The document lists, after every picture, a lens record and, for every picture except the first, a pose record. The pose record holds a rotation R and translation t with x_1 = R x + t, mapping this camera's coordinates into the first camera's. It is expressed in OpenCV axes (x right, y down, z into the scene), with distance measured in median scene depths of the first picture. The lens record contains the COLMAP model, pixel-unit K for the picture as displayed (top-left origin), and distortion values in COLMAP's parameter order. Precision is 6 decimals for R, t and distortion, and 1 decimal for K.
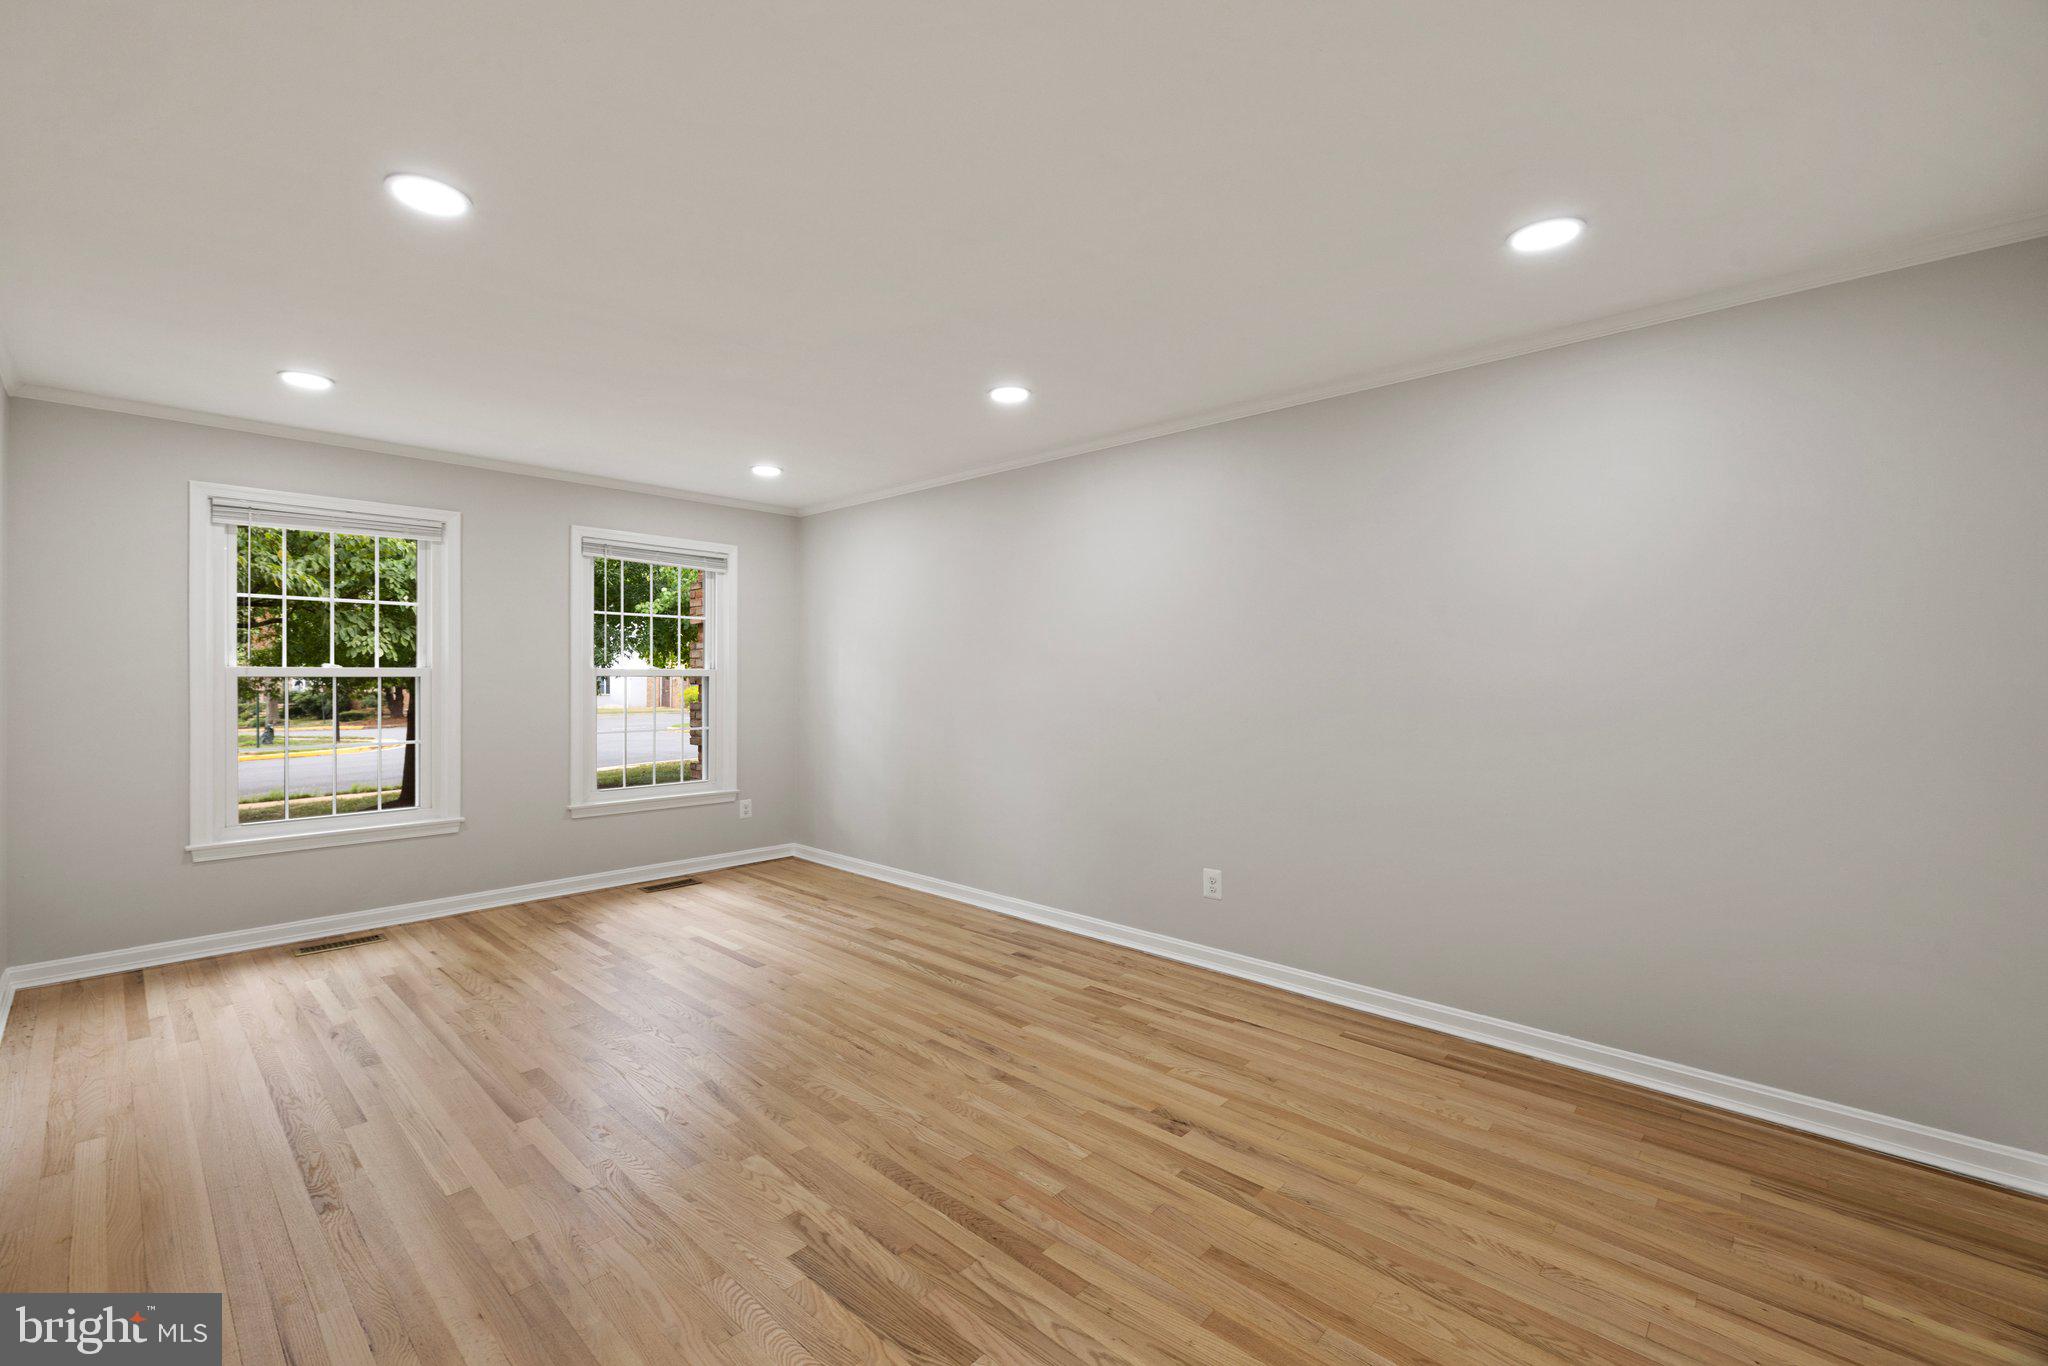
lens RADIAL K [[859.3, 0, 1003.9], [0, 859.3, 674.3], [0, 0, 1]] dist [-0.003731, -0.000226]
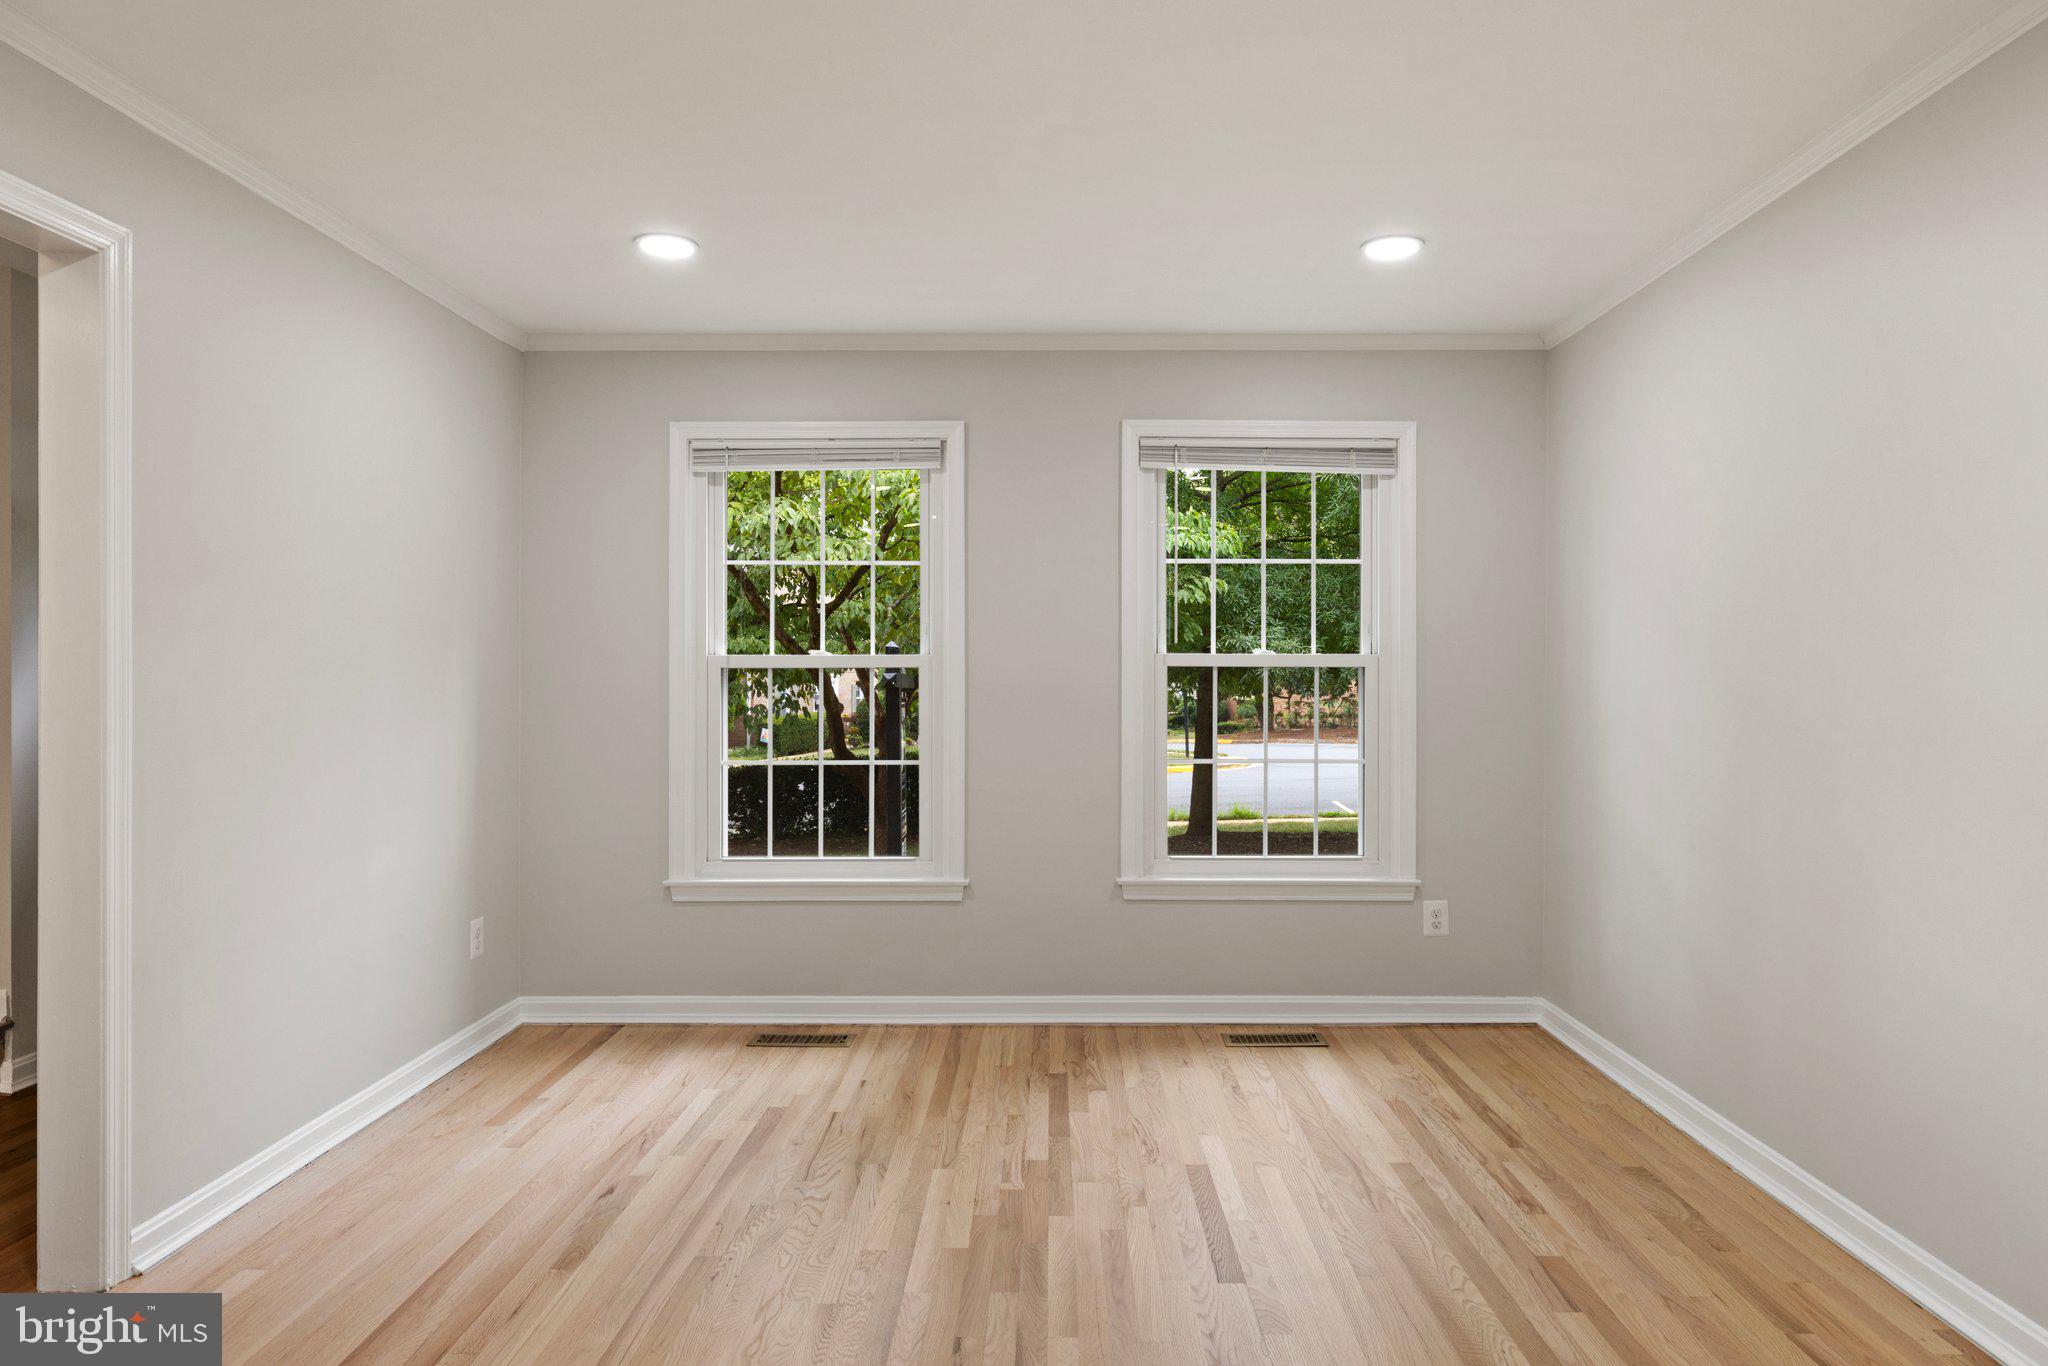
lens RADIAL K [[1236.1, 0, 1059.9], [0, 1236.1, 677.6], [0, 0, 1]] dist [-0.002941, -0.000319]
pose [[0.692605, -0.003070, -0.721311, 0.119238], [0.002403, 0.999995, -0.001949, 0.013493], [0.721313, -0.000383, 0.692609, 0.421255]]
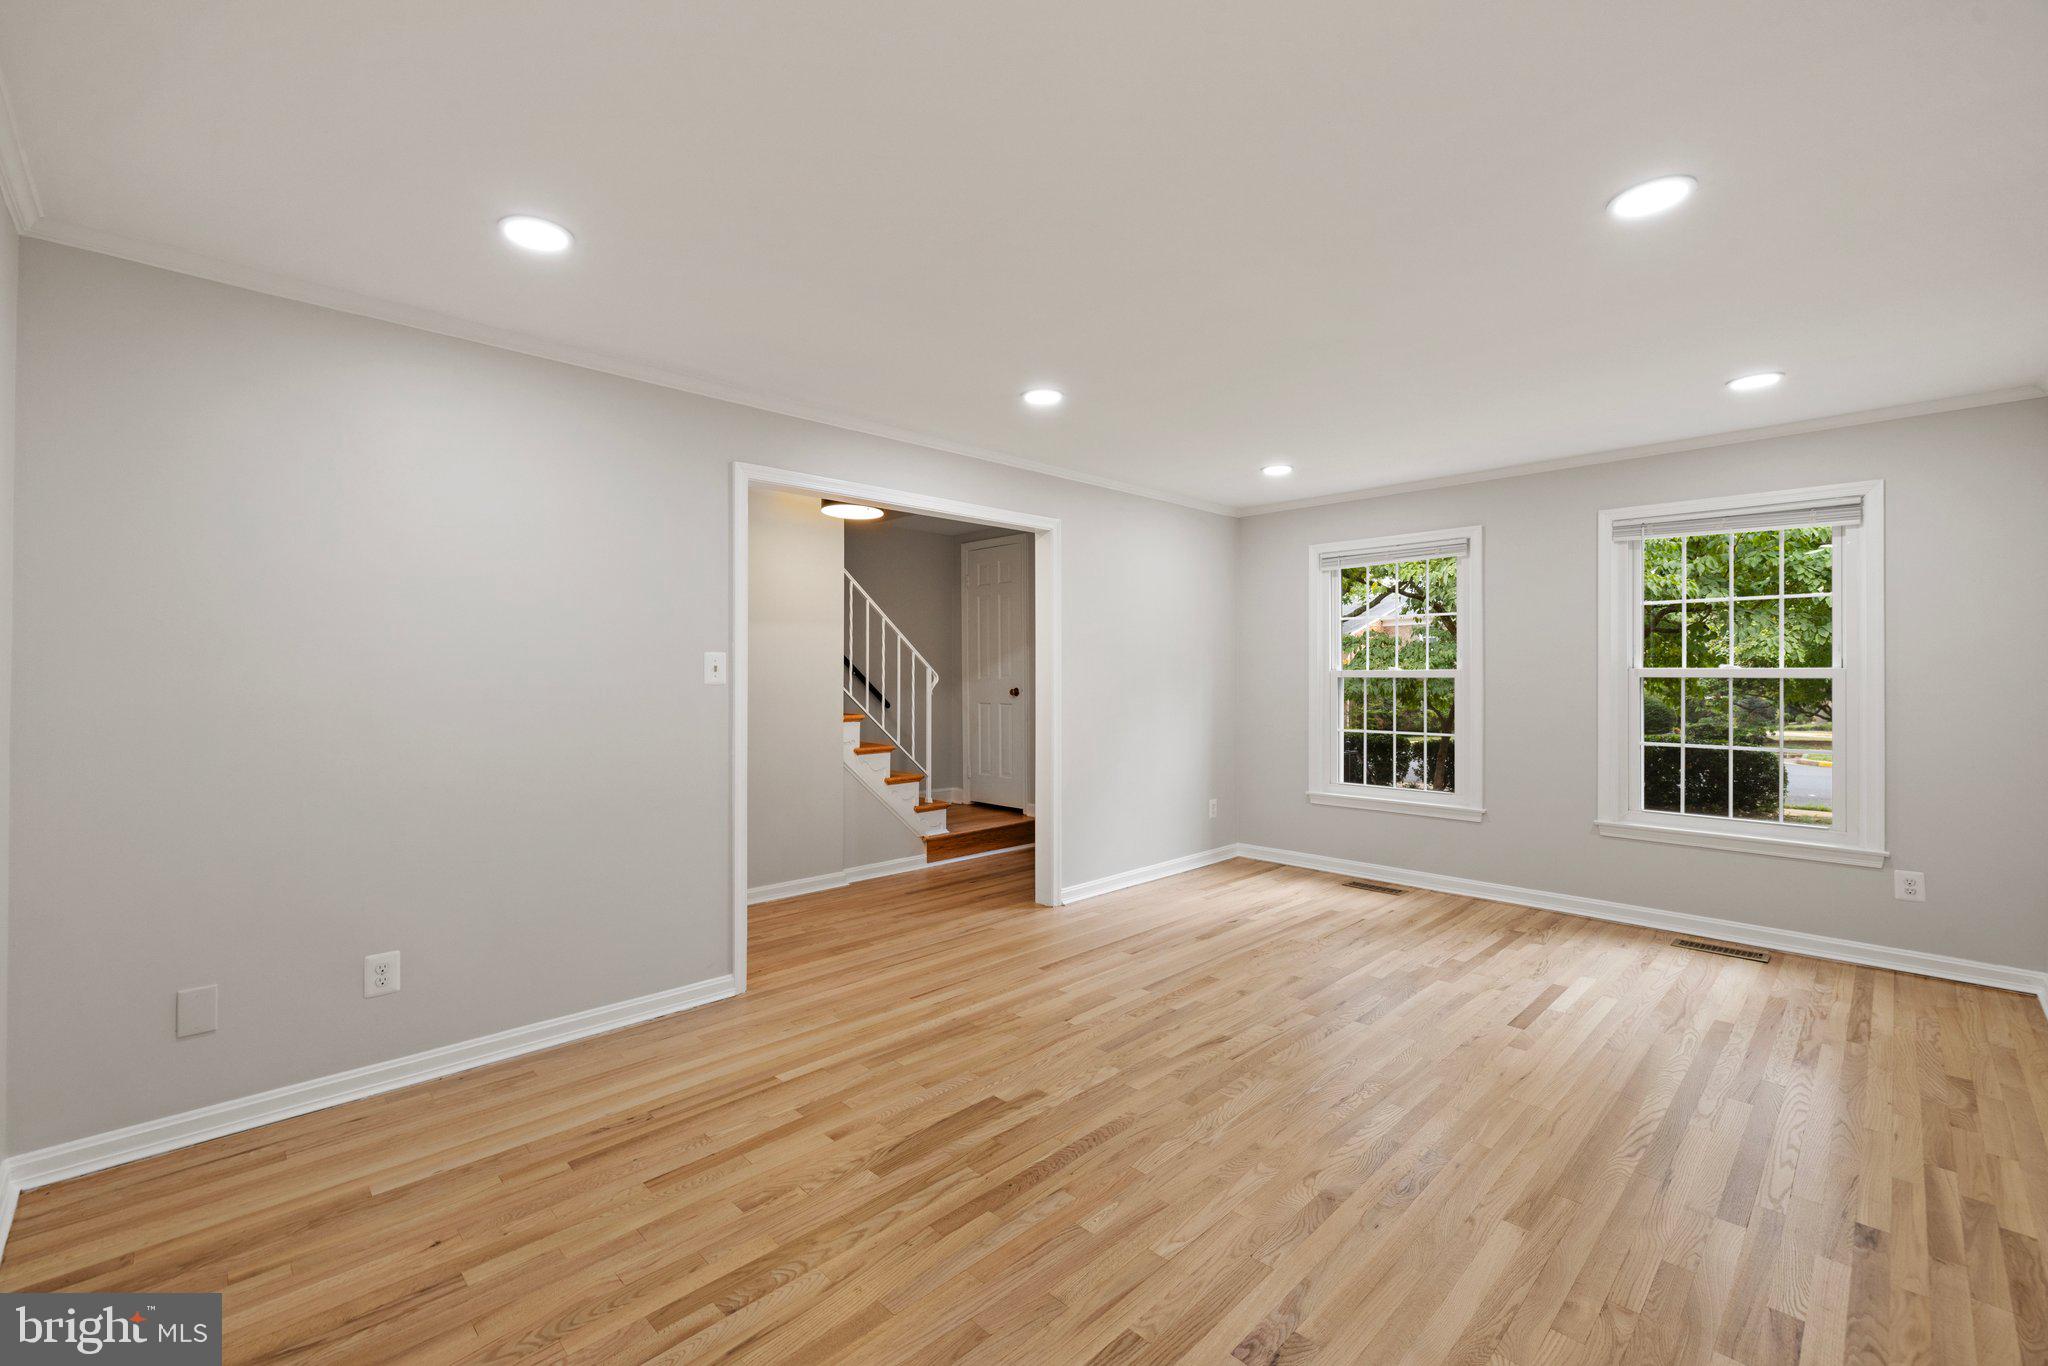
lens RADIAL K [[859.5, 0, 996.4], [0, 859.5, 670.0], [0, 0, 1]] dist [0.001324, 0.000059]
pose [[-0.050545, -0.007951, -0.998690, 0.512360], [0.000152, 0.999968, -0.007969, 0.001658], [0.998722, -0.000554, -0.050542, 0.483467]]
